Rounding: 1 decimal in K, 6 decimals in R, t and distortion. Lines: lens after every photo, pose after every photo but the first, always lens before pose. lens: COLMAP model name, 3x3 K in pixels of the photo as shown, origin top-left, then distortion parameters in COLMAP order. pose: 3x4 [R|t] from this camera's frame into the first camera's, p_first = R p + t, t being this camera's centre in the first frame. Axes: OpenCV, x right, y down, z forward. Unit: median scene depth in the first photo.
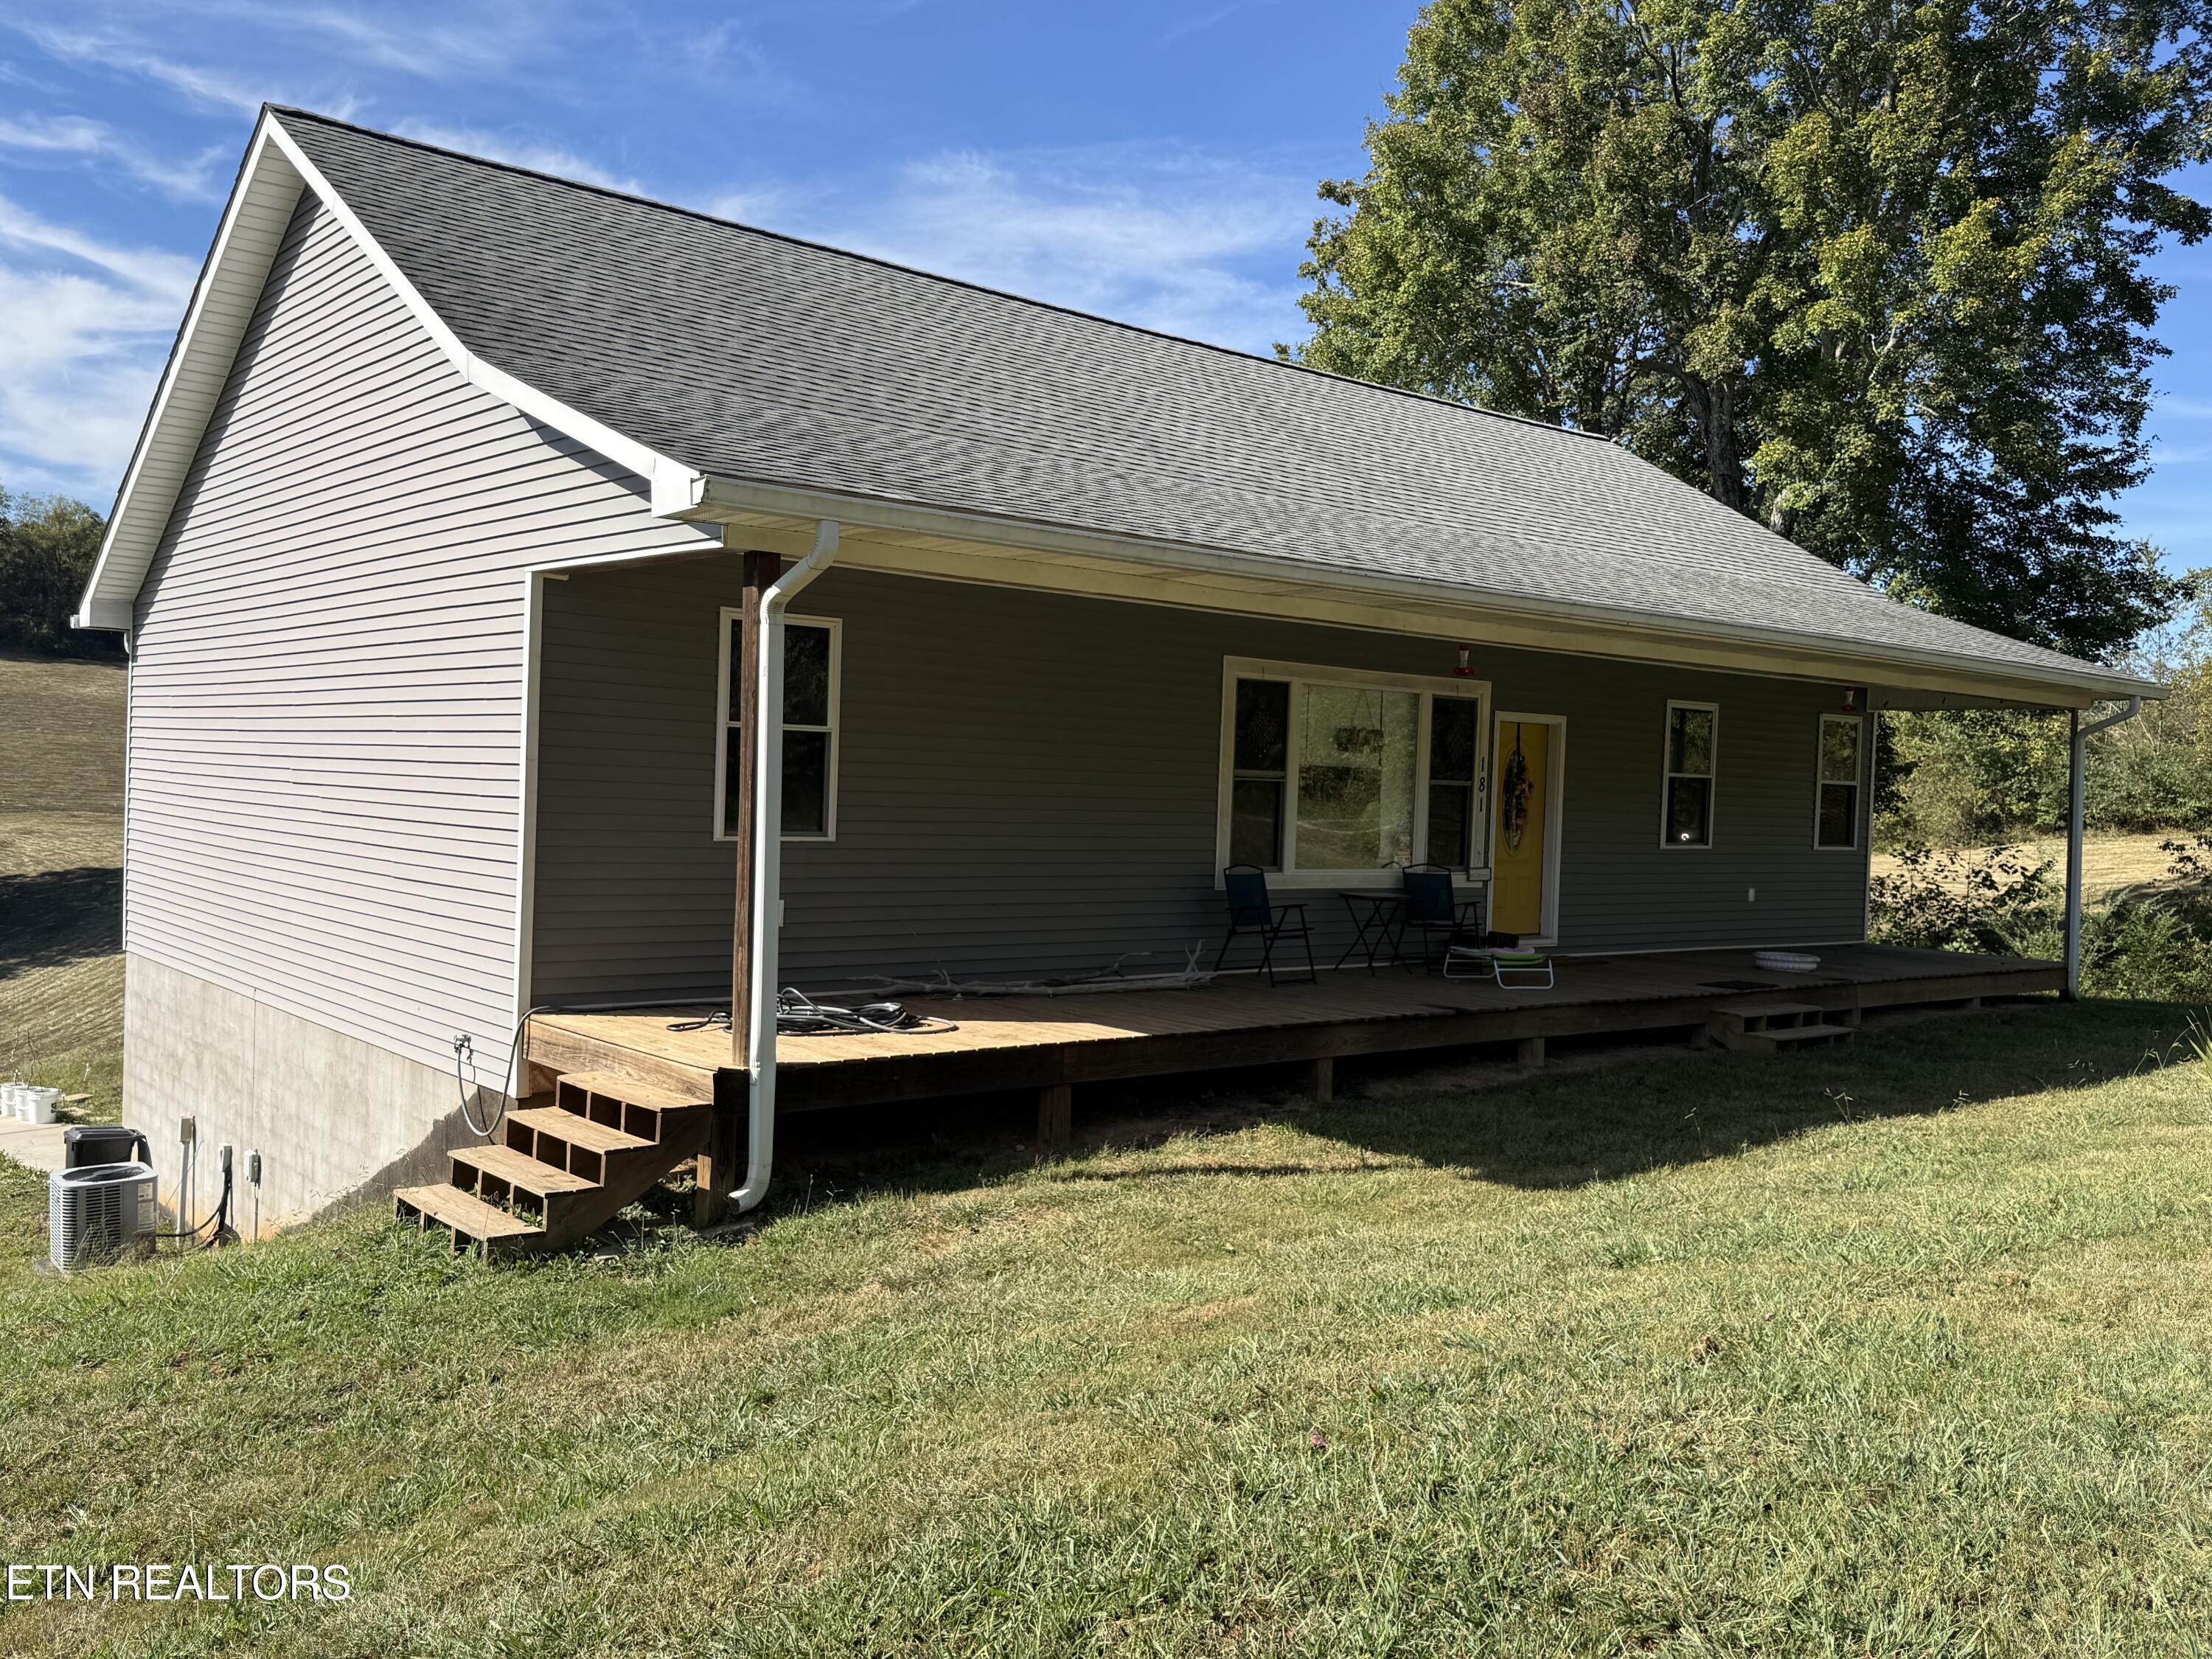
lens RADIAL K [[1834.3, 0, 1095.5], [0, 1834.3, 873.2], [0, 0, 1]] dist [0.054806, -0.043975]
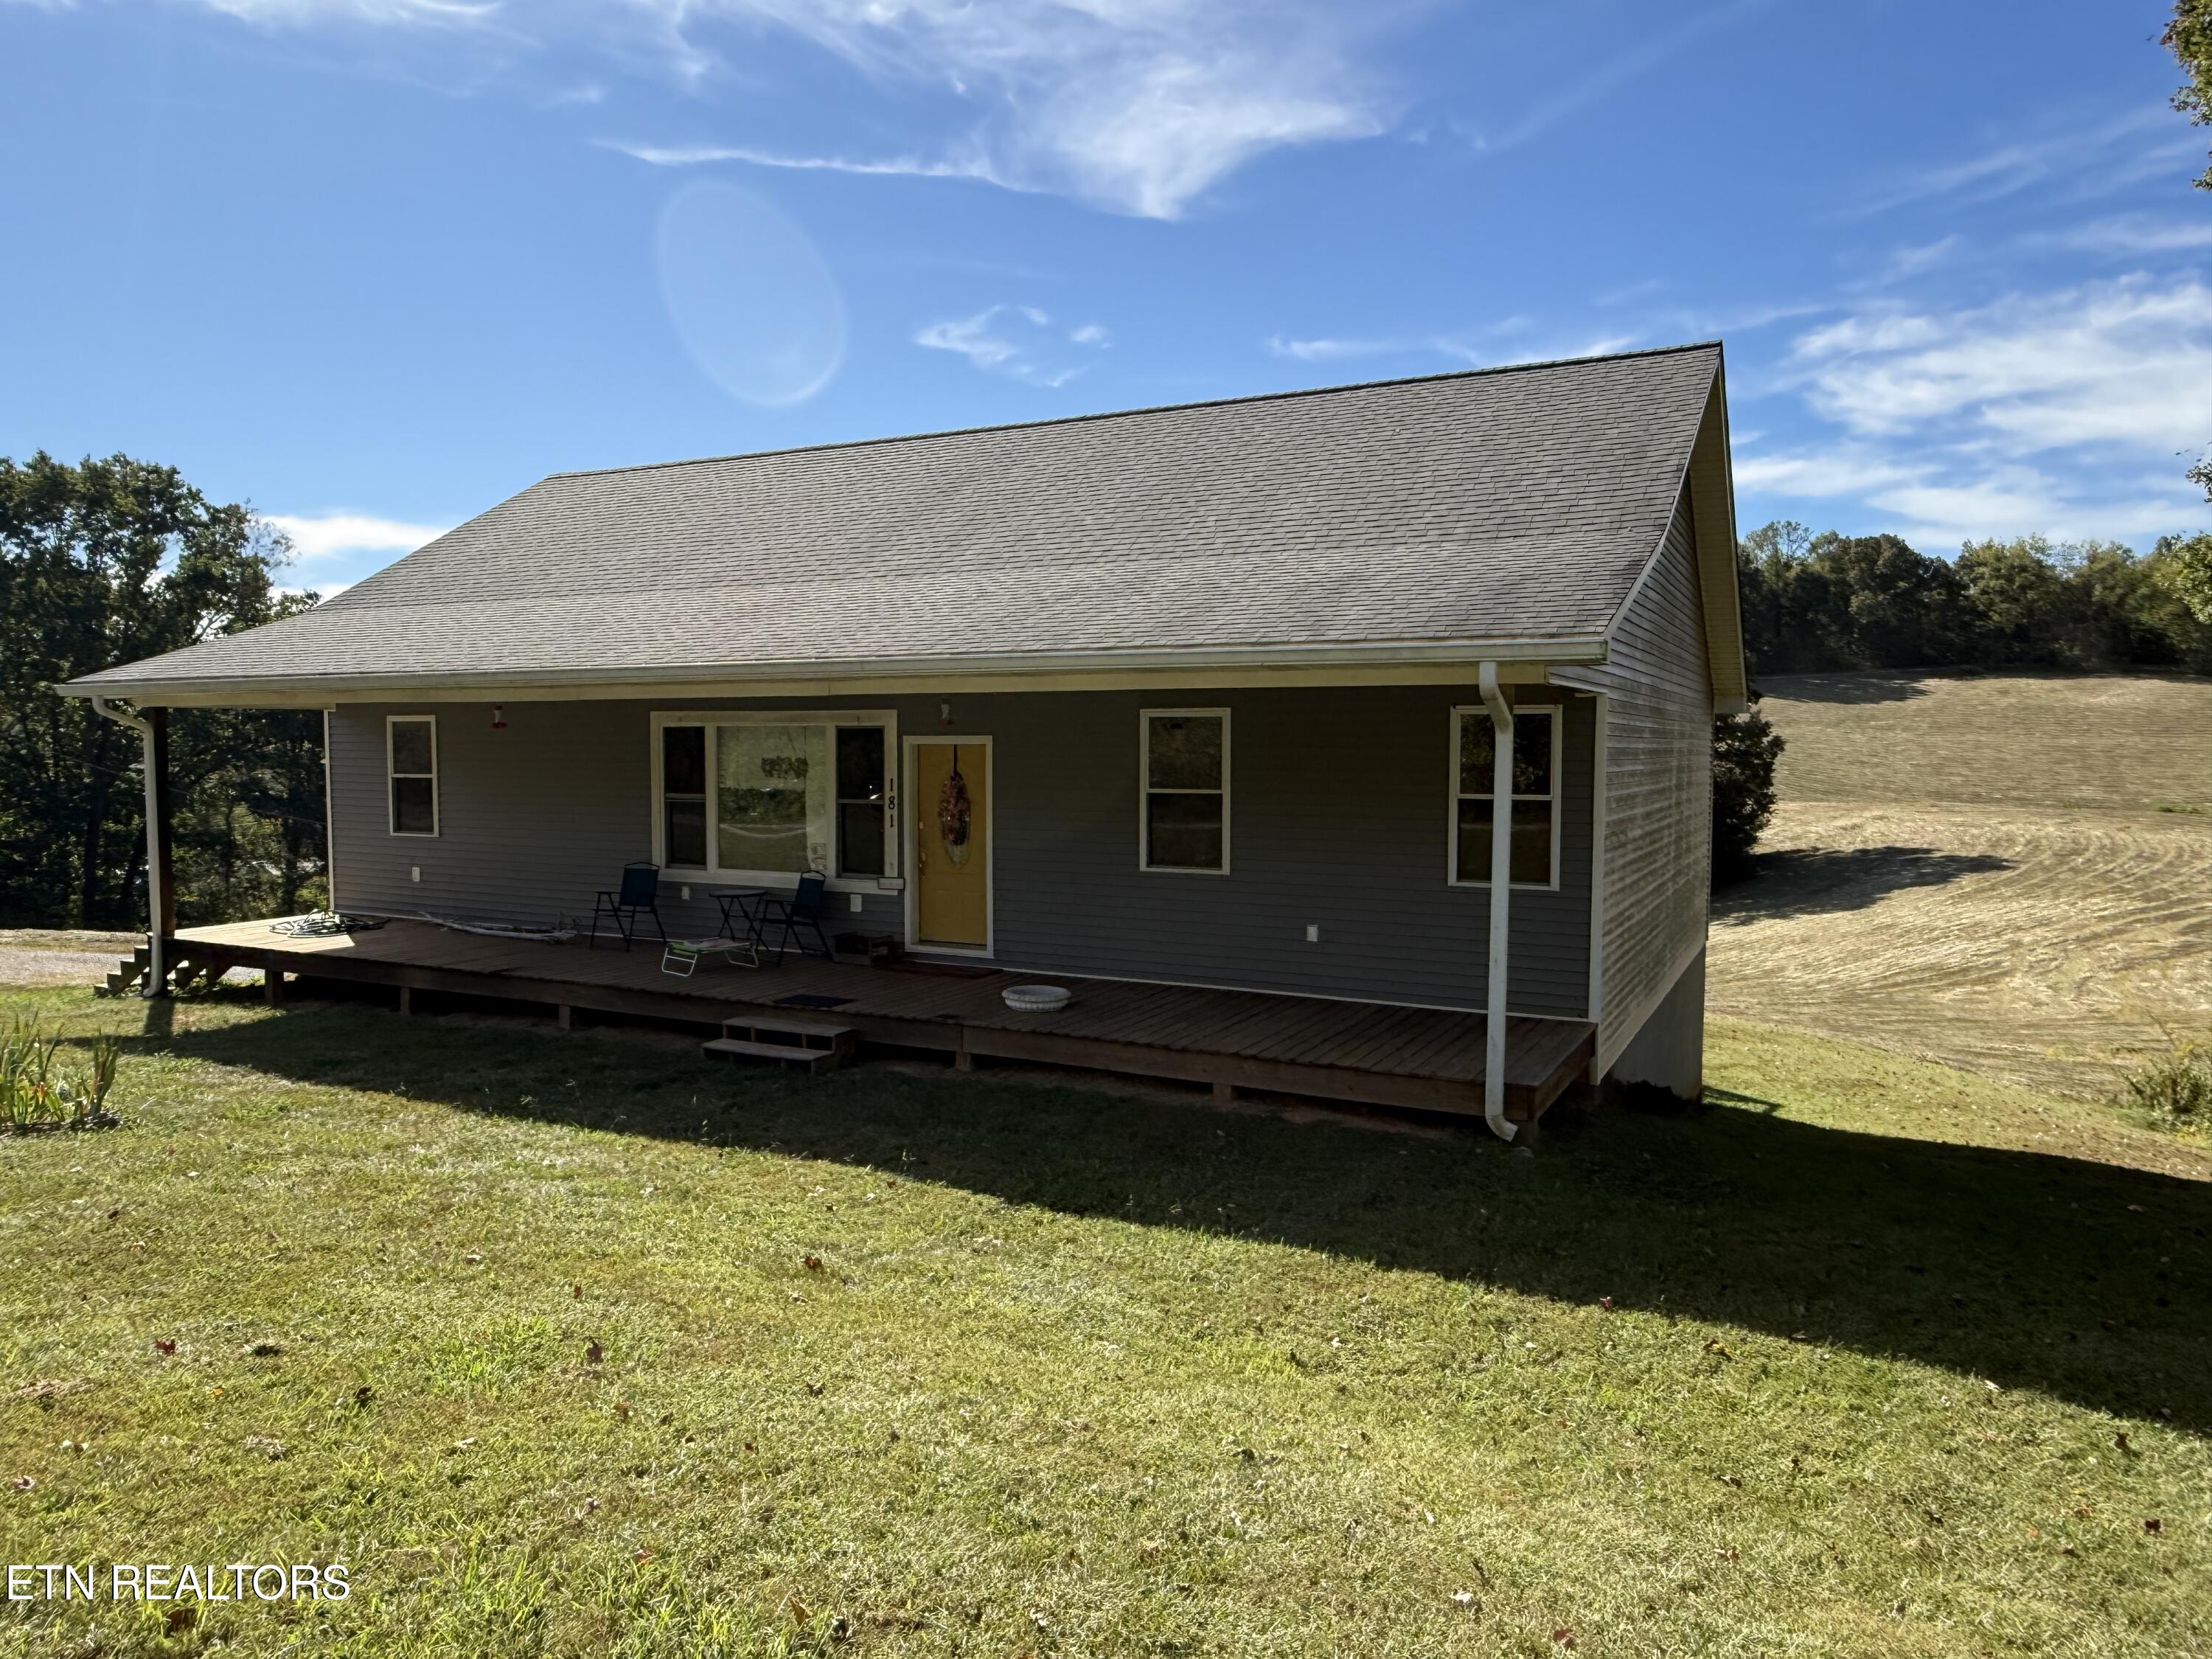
lens RADIAL K [[1468.1, 0, 1080.1], [0, 1468.1, 790.2], [0, 0, 1]] dist [-0.001767, -0.000406]
pose [[0.389625, -0.004486, -0.920963, 1.088655], [-0.032410, 0.999302, -0.018579, -0.043452], [0.920403, 0.037088, 0.389208, 0.769896]]
